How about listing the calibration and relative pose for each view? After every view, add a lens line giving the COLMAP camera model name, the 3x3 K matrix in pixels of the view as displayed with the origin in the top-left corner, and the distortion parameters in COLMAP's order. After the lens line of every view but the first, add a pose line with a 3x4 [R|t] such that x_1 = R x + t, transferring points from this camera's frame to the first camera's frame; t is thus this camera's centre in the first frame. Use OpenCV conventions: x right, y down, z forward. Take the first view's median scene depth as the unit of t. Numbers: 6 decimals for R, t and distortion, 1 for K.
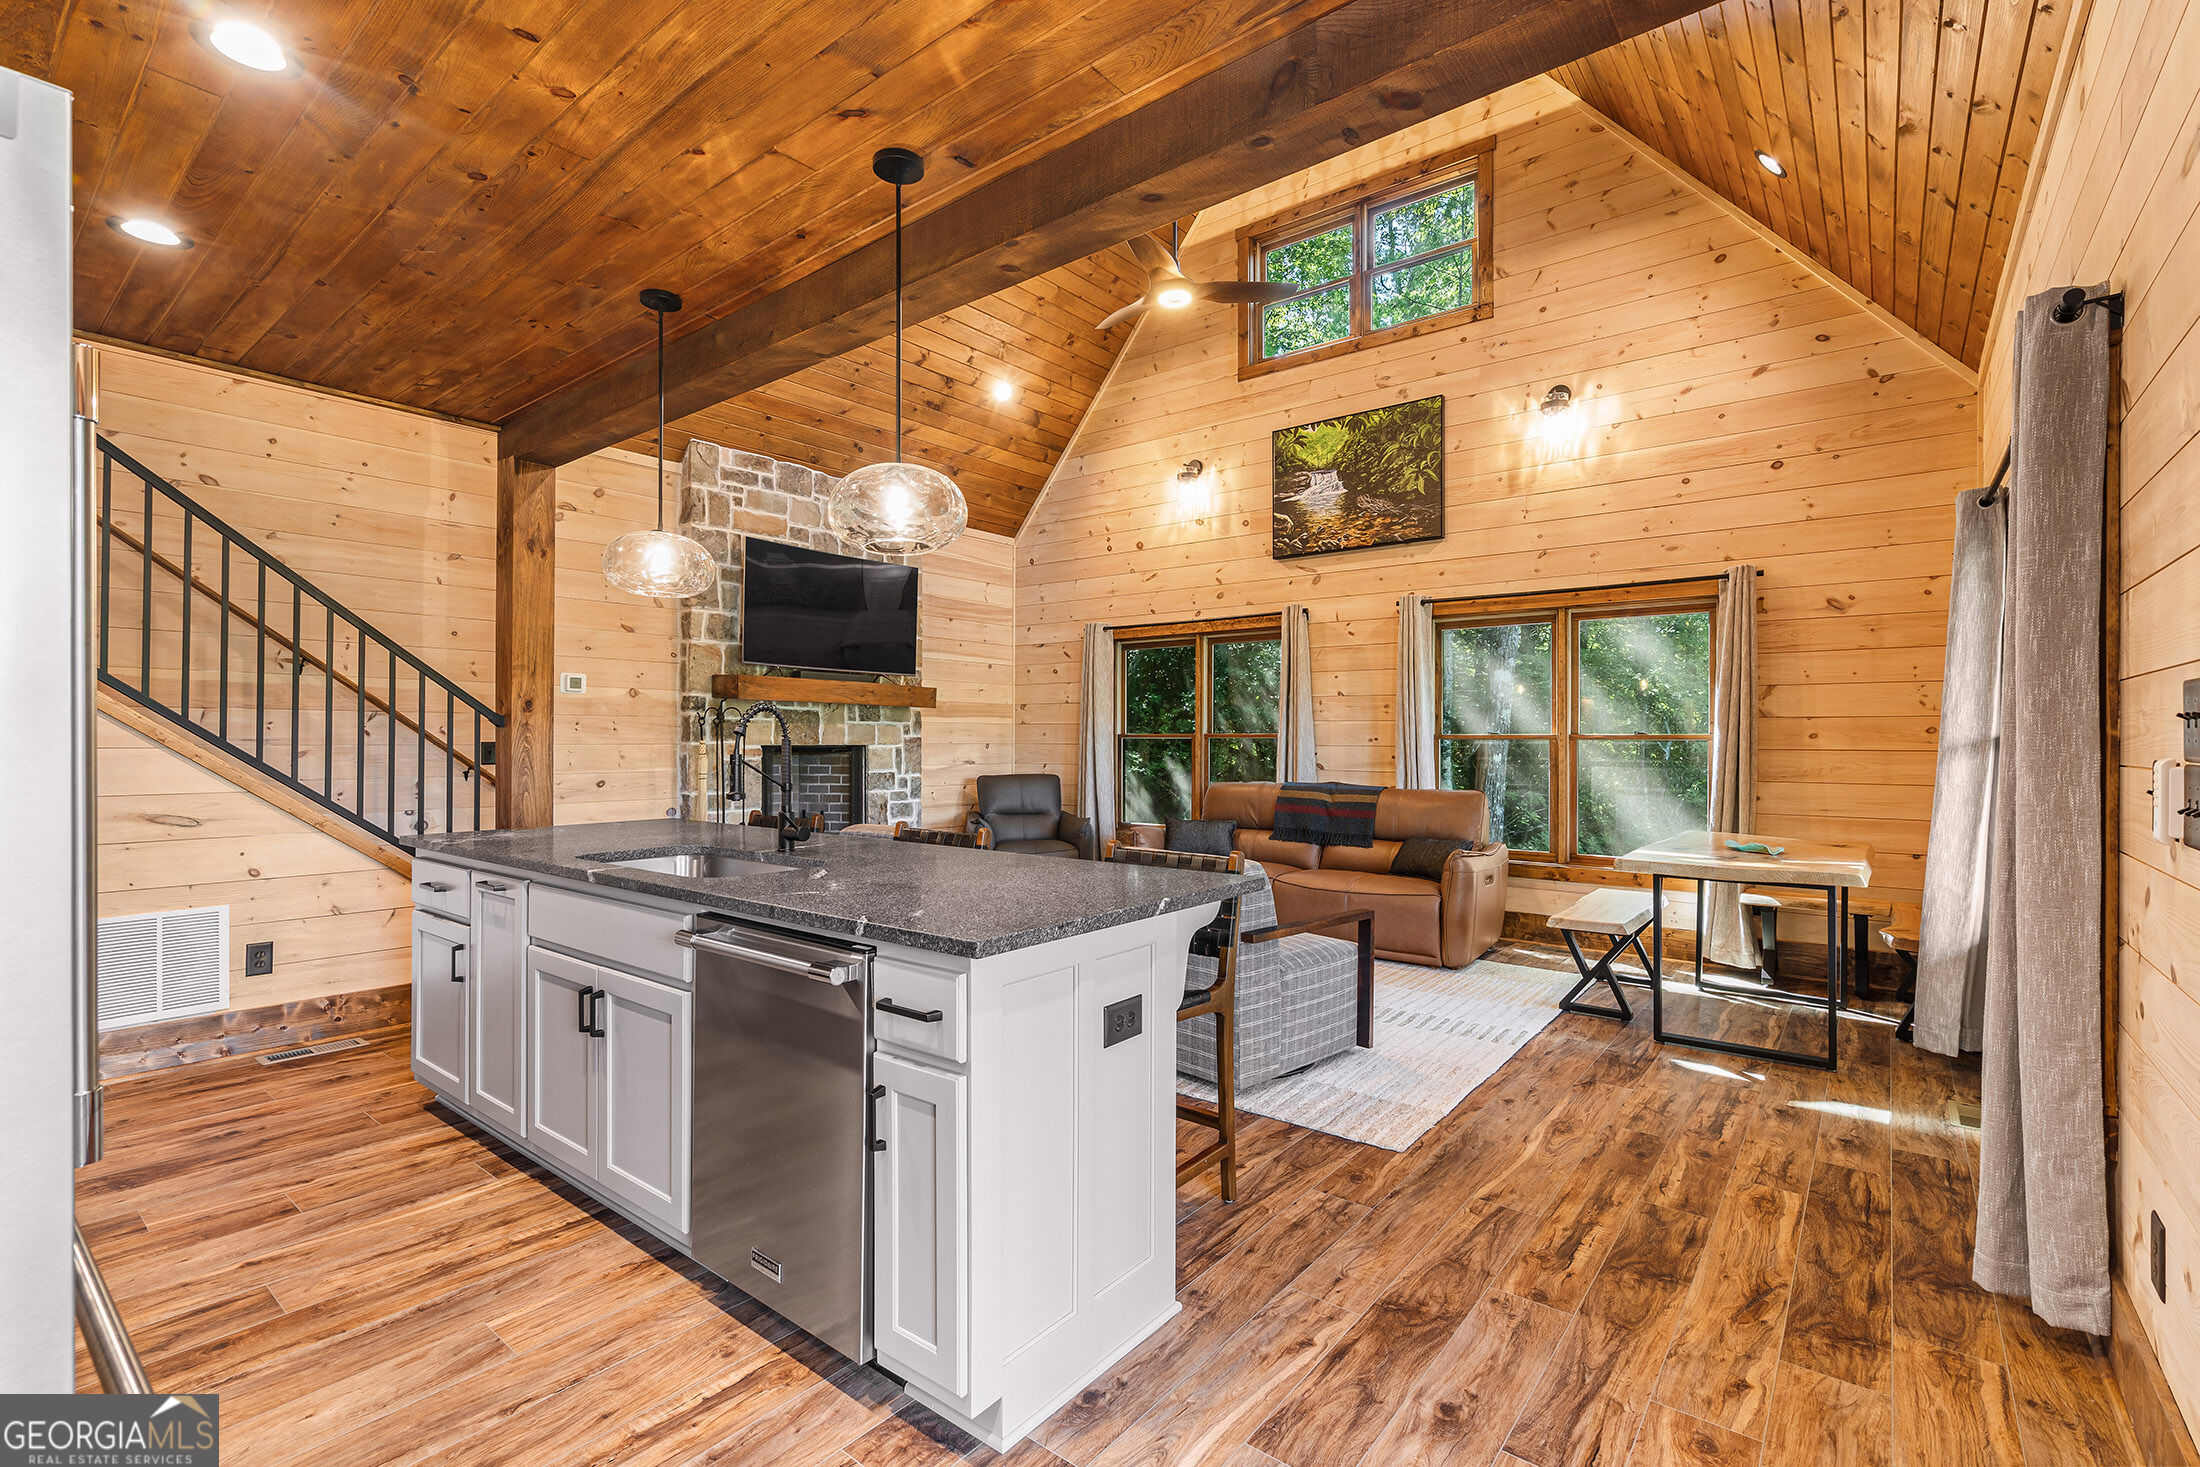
lens RADIAL K [[1000.3, 0, 1100.0], [0, 1000.3, 733.5], [0, 0, 1]] dist [-0.014599, -0.000060]
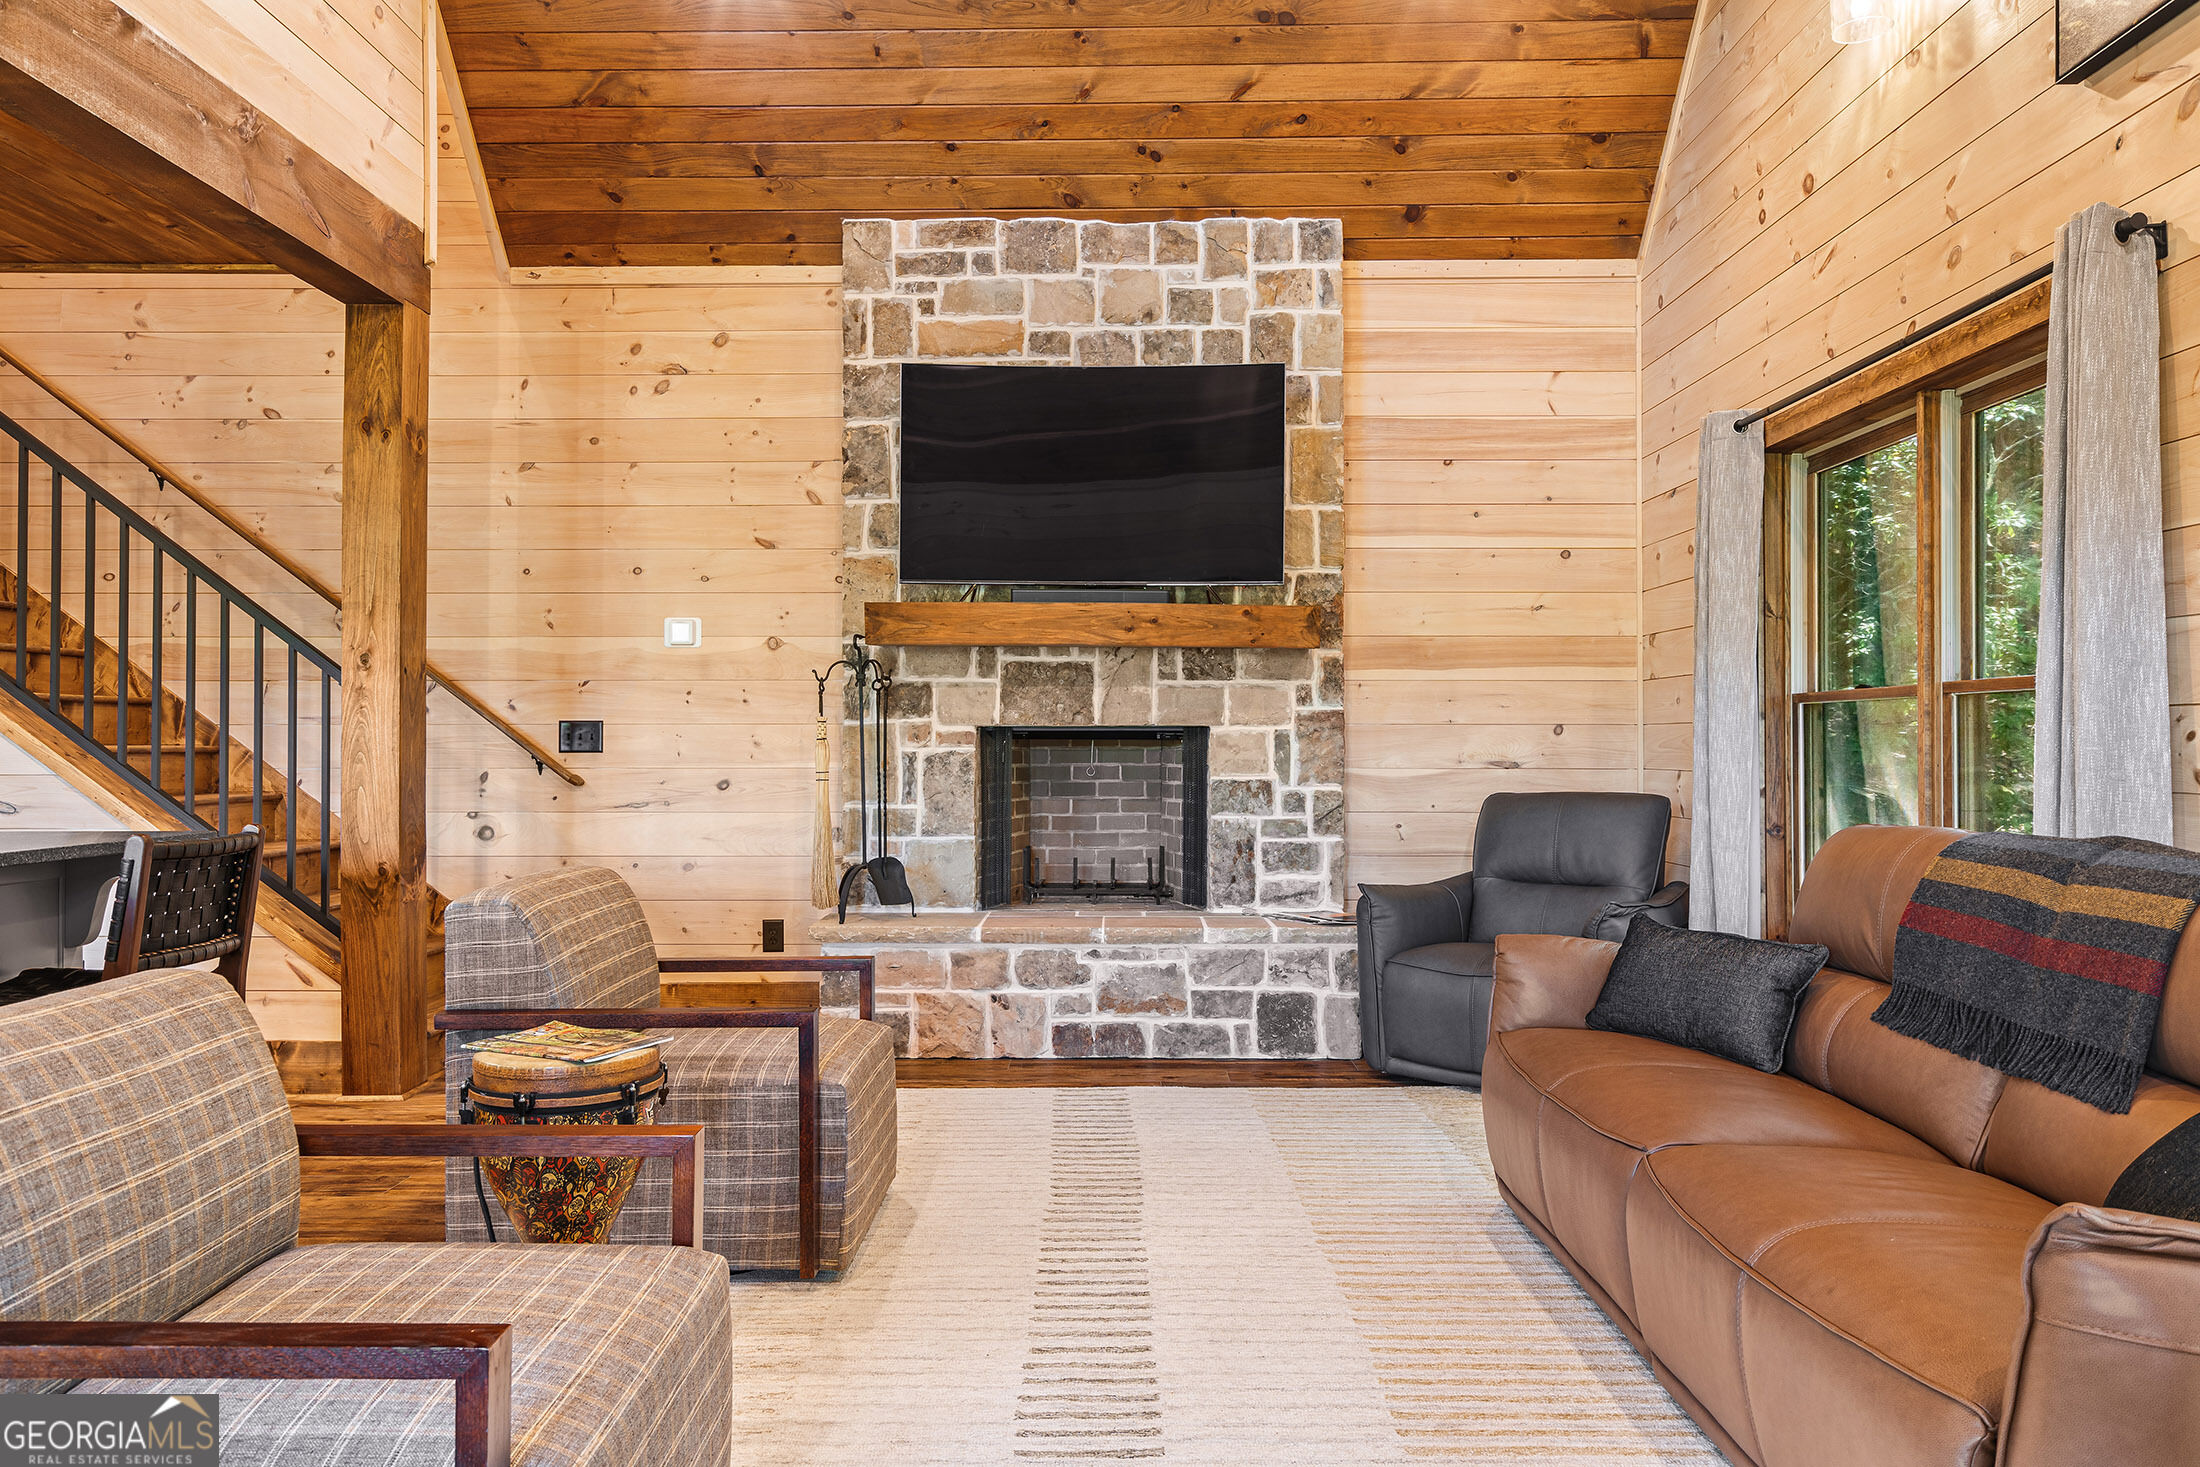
lens RADIAL K [[1479.2, 0, 1100.0], [0, 1479.2, 733.5], [0, 0, 1]] dist [0.000204, -0.001468]
pose [[0.610469, -0.008034, -0.792000, 0.383670], [0.006075, 0.999967, -0.005461, 0.021838], [0.792017, -0.001478, 0.610497, 0.556432]]
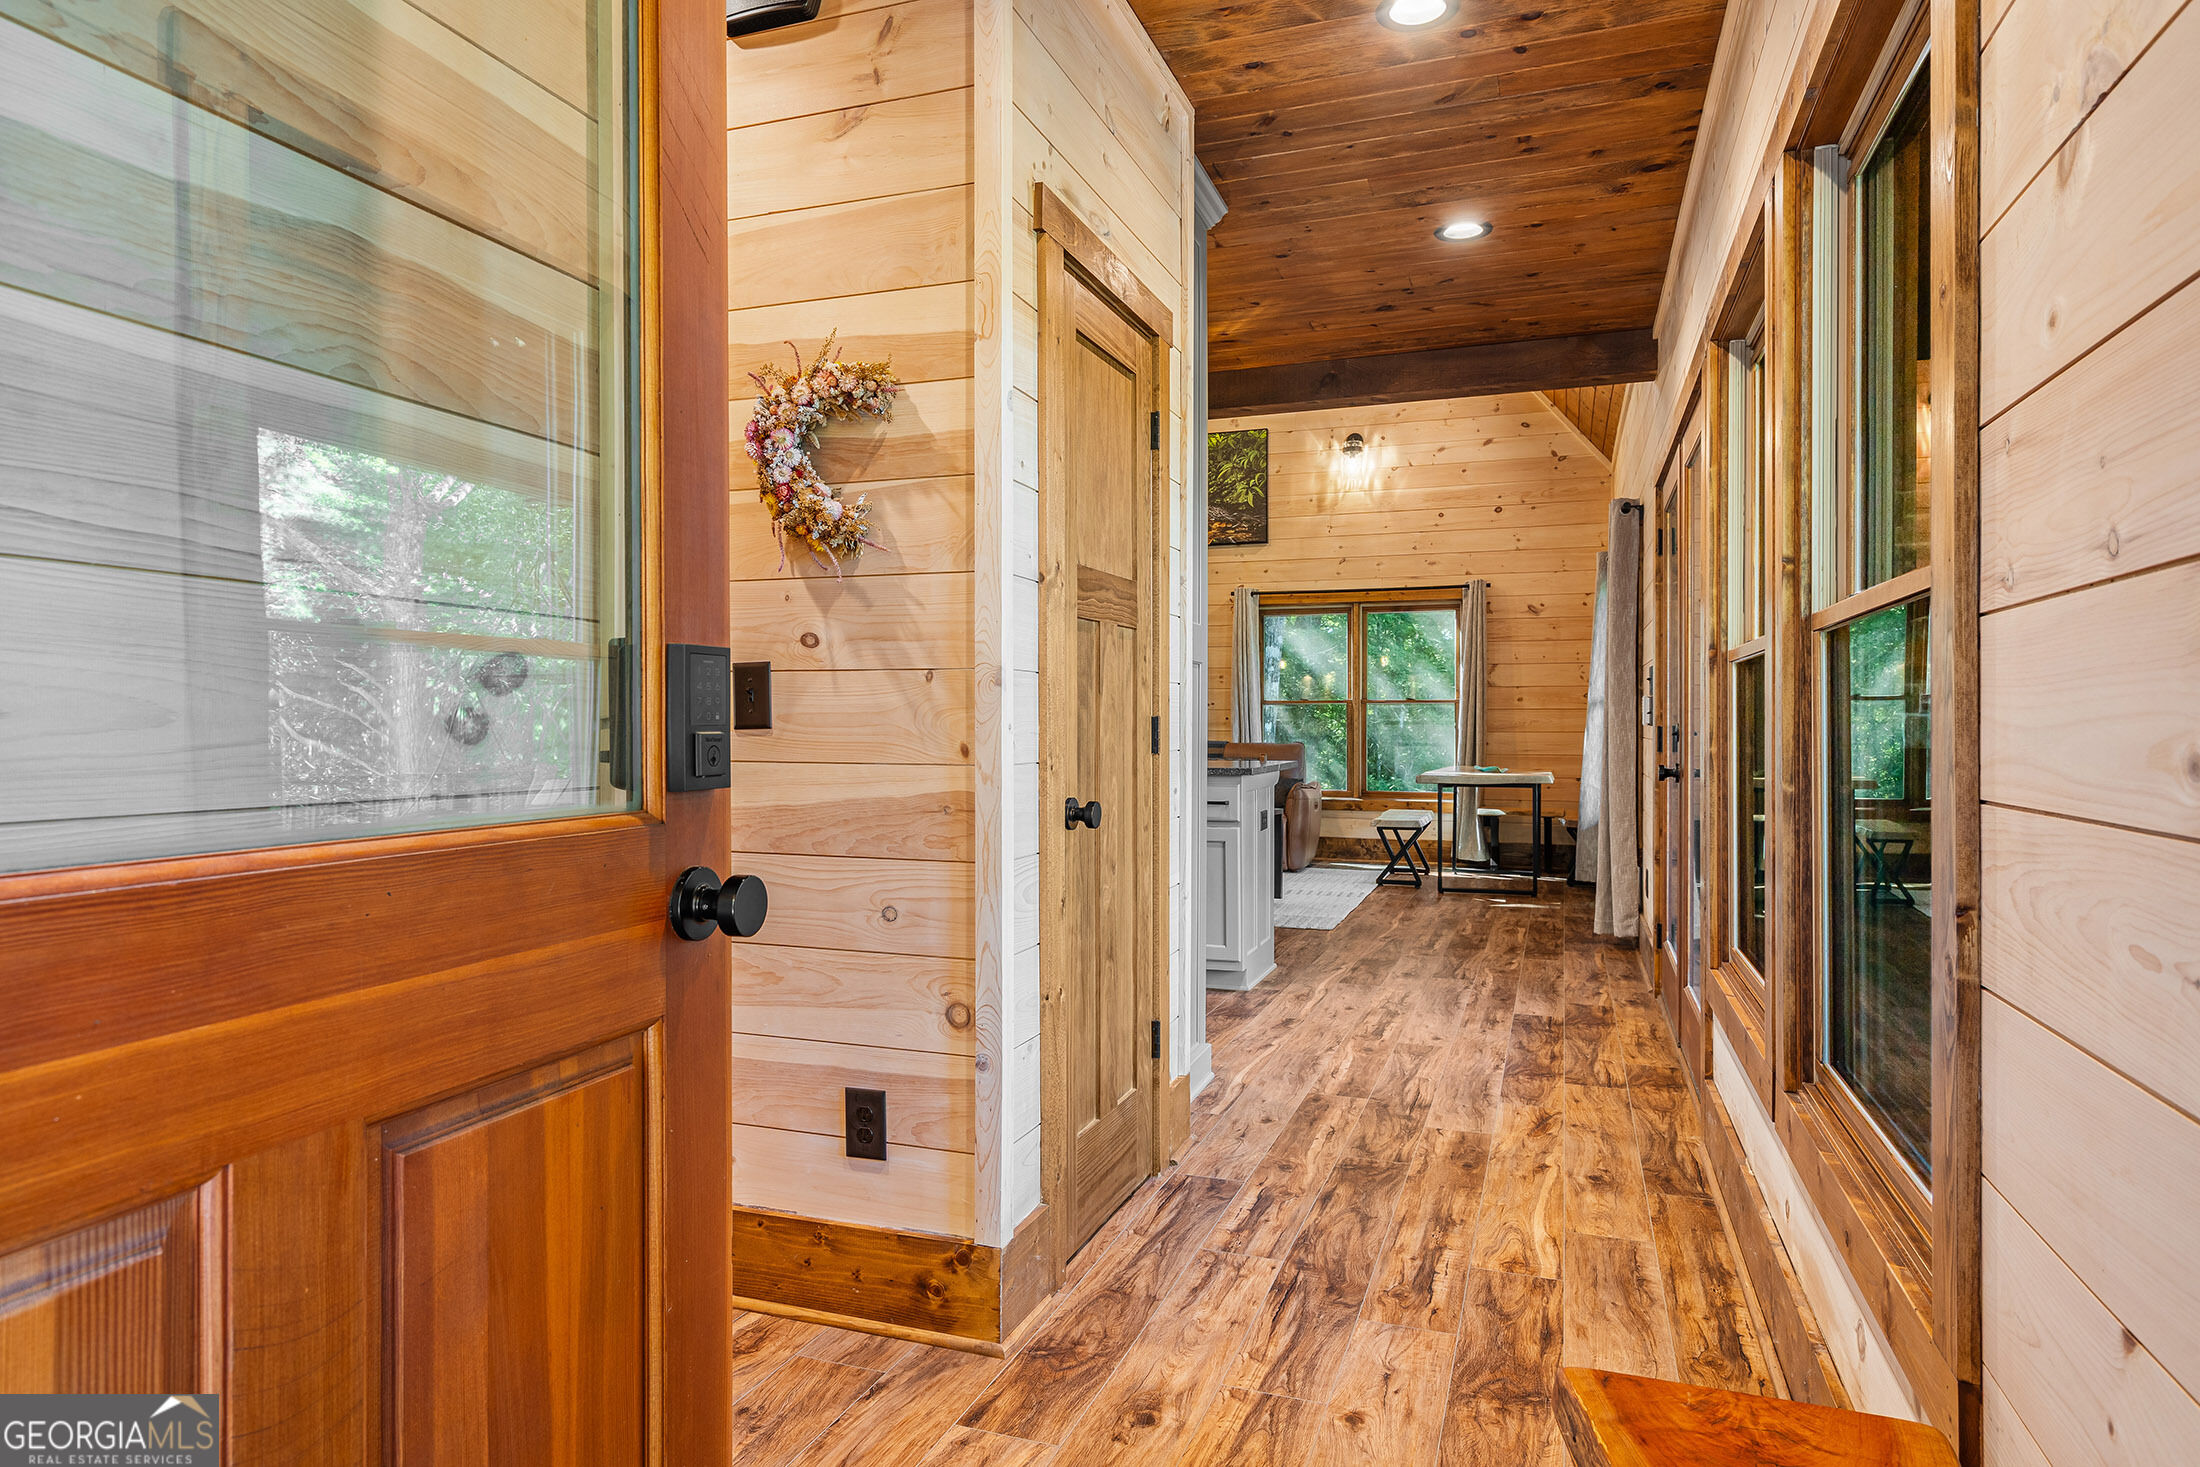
lens RADIAL K [[1291.5, 0, 1100.0], [0, 1291.5, 733.5], [0, 0, 1]] dist [-0.082997, -0.000301]
pose [[0.948079, -0.006030, 0.317979, -0.391080], [0.001533, 0.999895, 0.014392, 0.020860], [-0.318032, -0.013157, 0.947989, -0.493324]]
